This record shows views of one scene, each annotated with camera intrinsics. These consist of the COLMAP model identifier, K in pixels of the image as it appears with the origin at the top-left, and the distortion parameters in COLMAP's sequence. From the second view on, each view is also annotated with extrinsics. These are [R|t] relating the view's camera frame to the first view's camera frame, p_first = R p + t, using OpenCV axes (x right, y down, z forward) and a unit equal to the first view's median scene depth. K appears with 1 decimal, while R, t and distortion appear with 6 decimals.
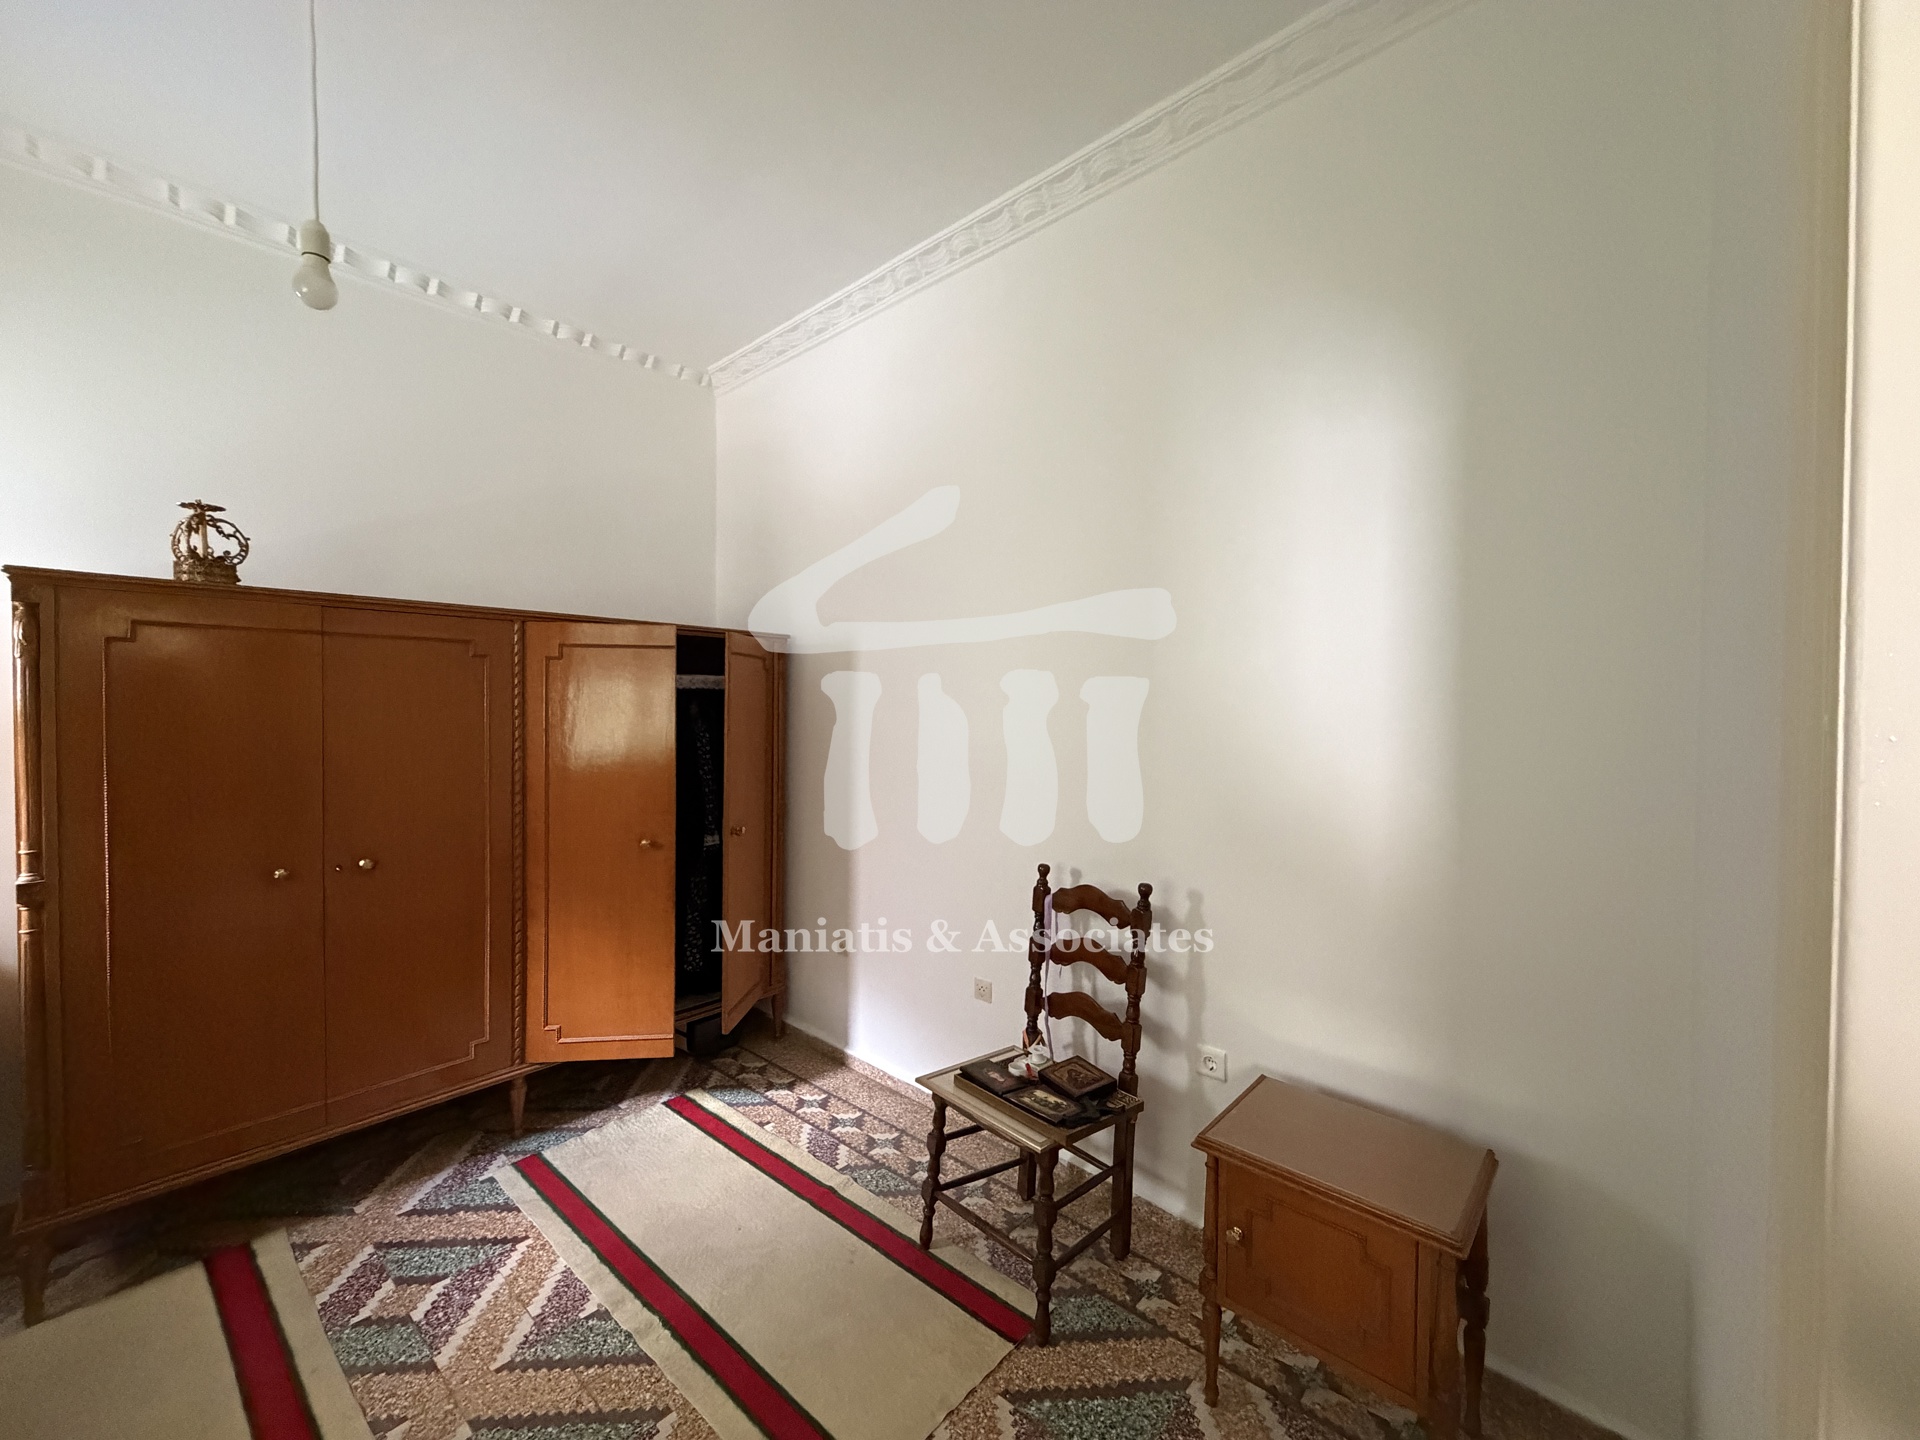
lens RADIAL K [[766.8, 0, 947.4], [0, 766.8, 721.8], [0, 0, 1]] dist [0.010983, -0.002299]
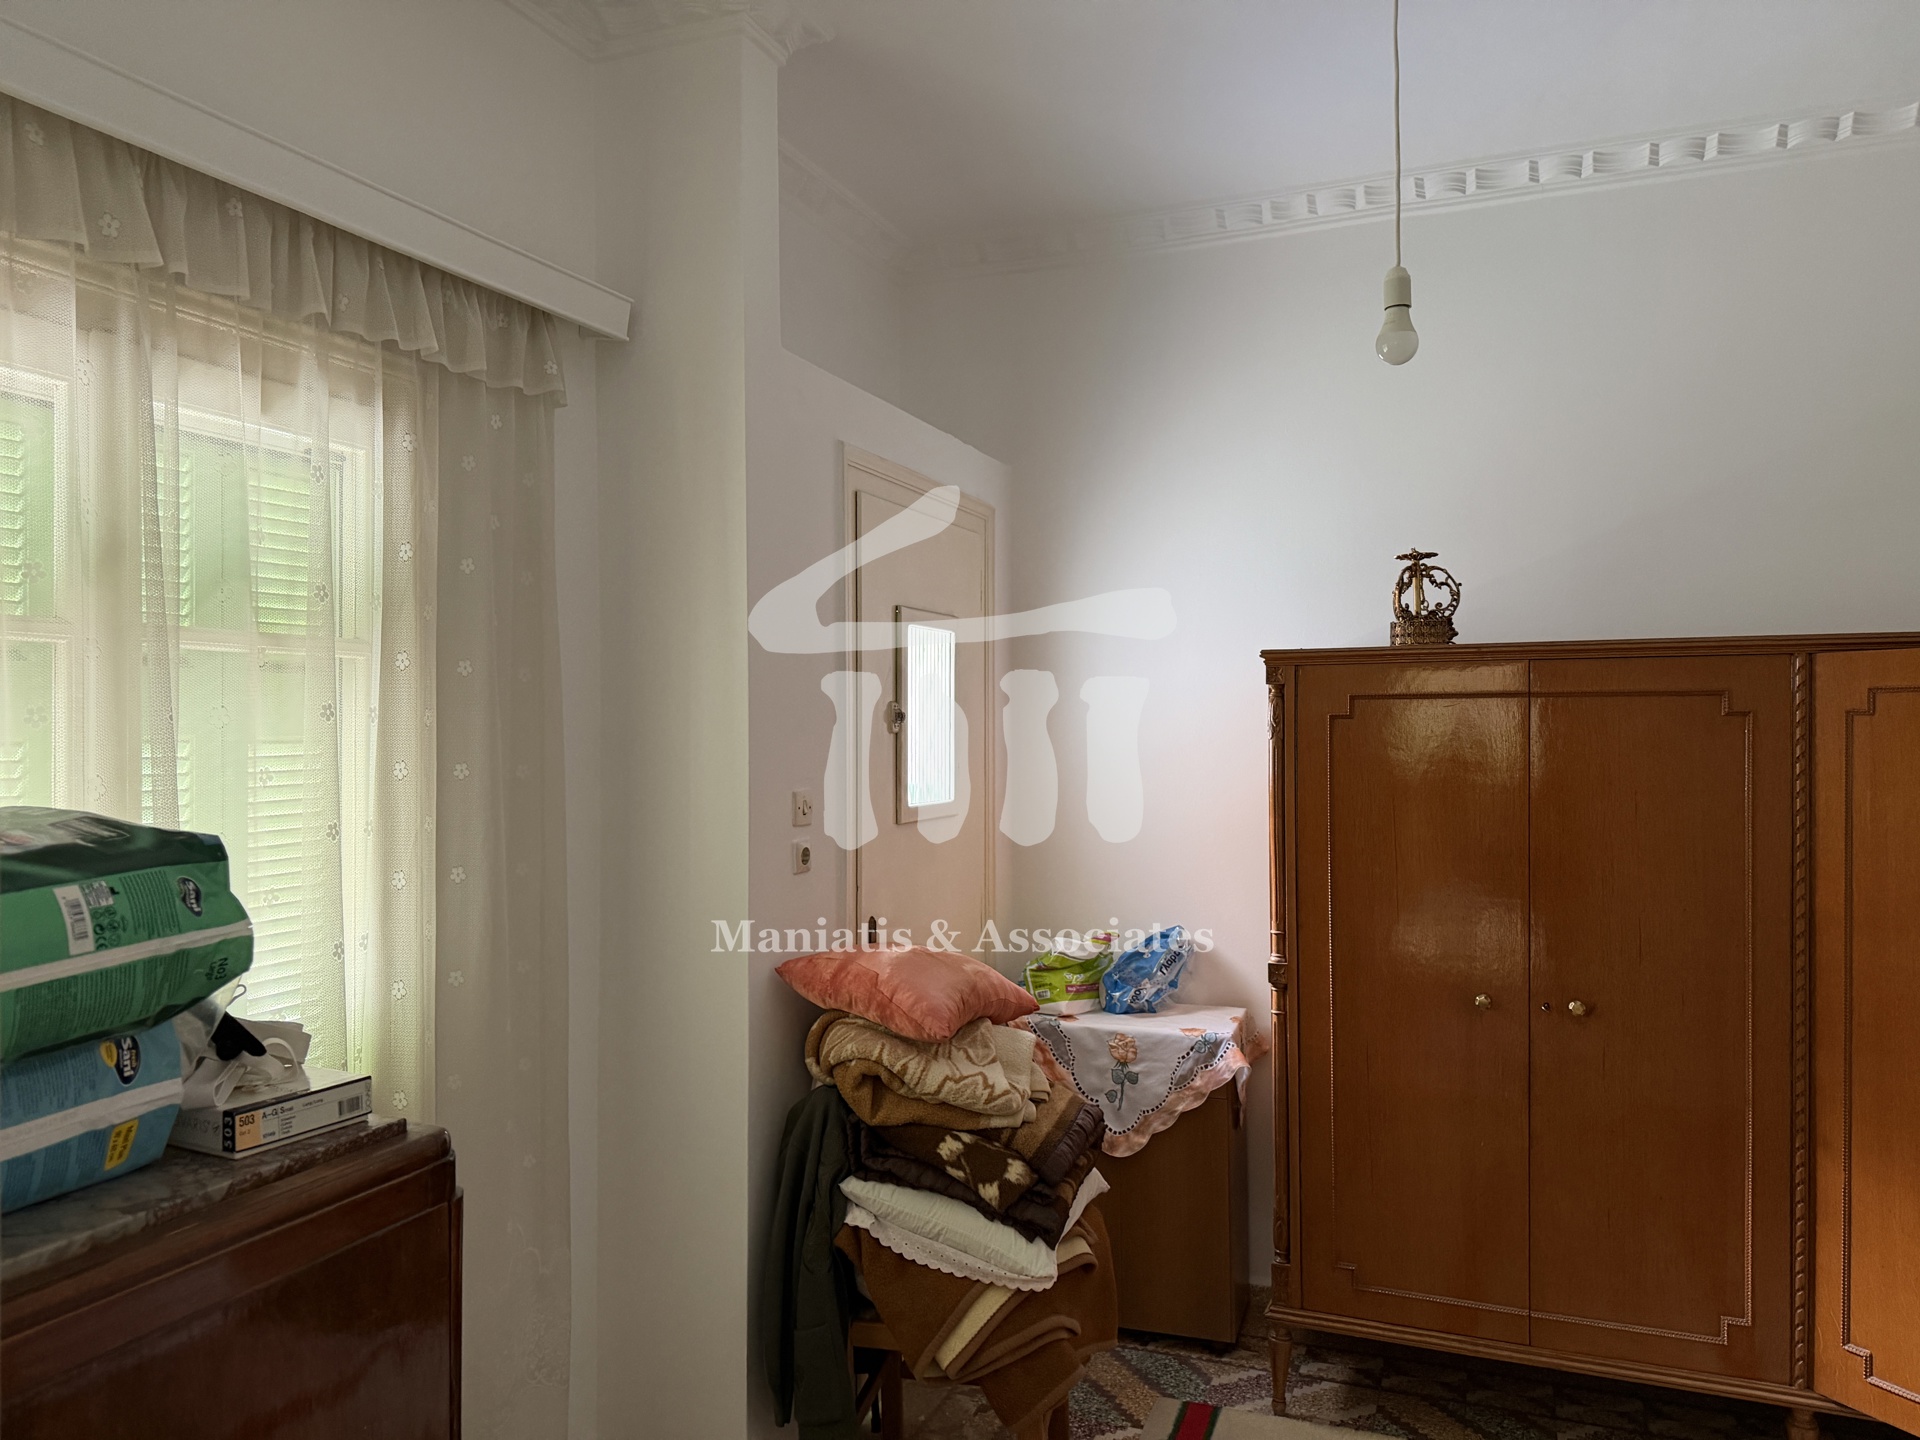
lens RADIAL K [[1366.9, 0, 960.0], [0, 1366.9, 720.0], [0, 0, 1]] dist [0.087827, -0.109031]
pose [[0.339410, -0.012774, -0.940552, 0.288221], [-0.015795, 0.999689, -0.019277, -0.053700], [0.940506, 0.021399, 0.339103, 0.002975]]
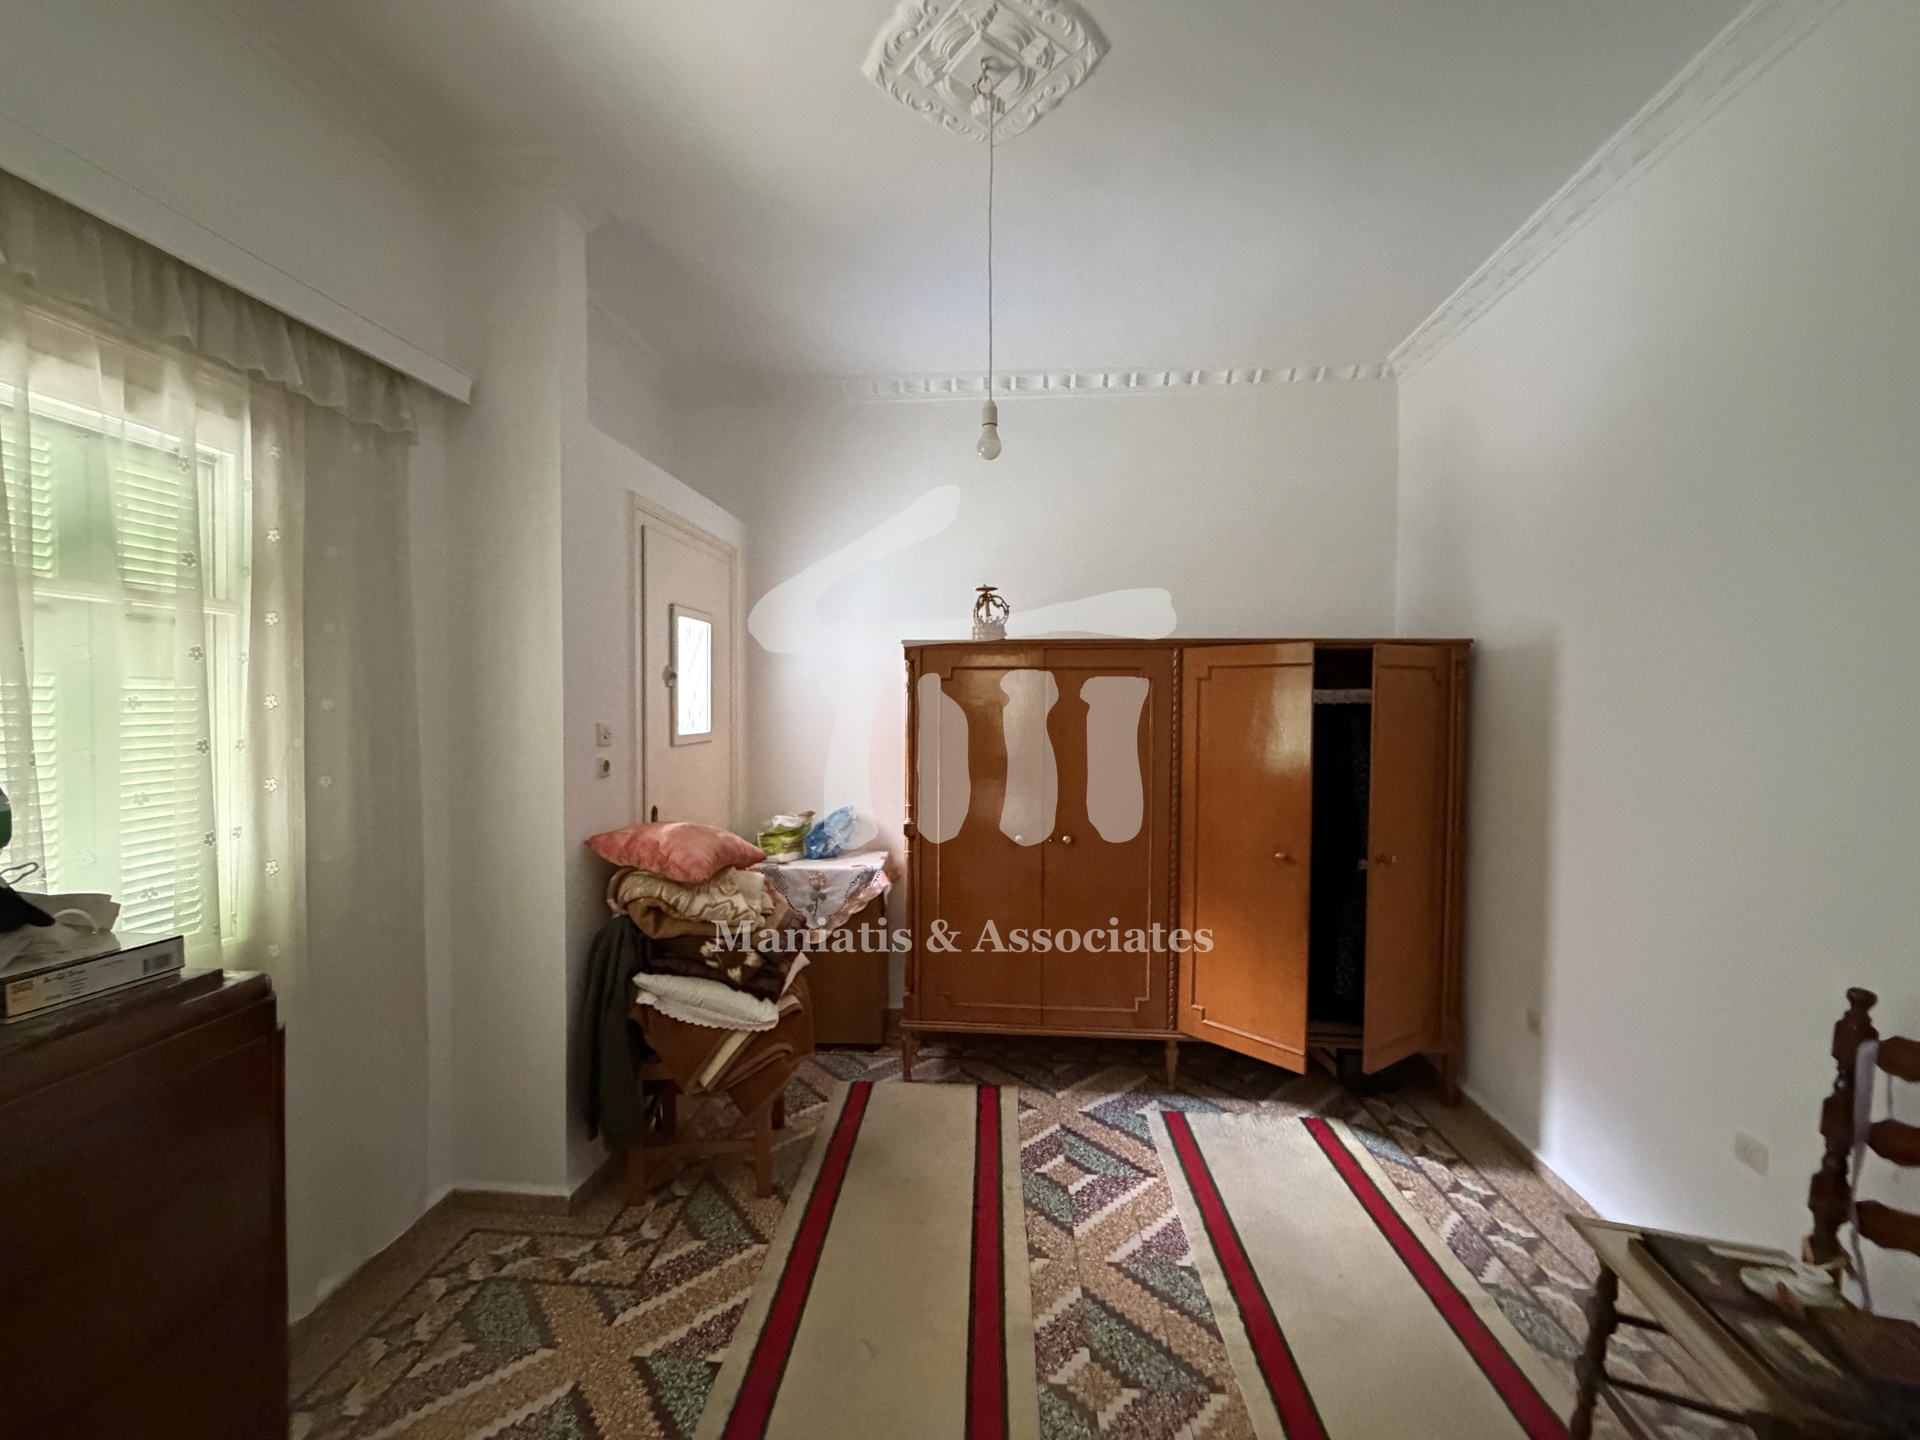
lens RADIAL K [[765.6, 0, 955.0], [0, 765.6, 717.8], [0, 0, 1]] dist [-0.000411, 0.000184]
pose [[0.608407, 0.010451, -0.793556, 0.179766], [-0.015979, 0.999872, 0.000917, -0.024784], [0.793464, 0.012122, 0.608496, 0.038018]]
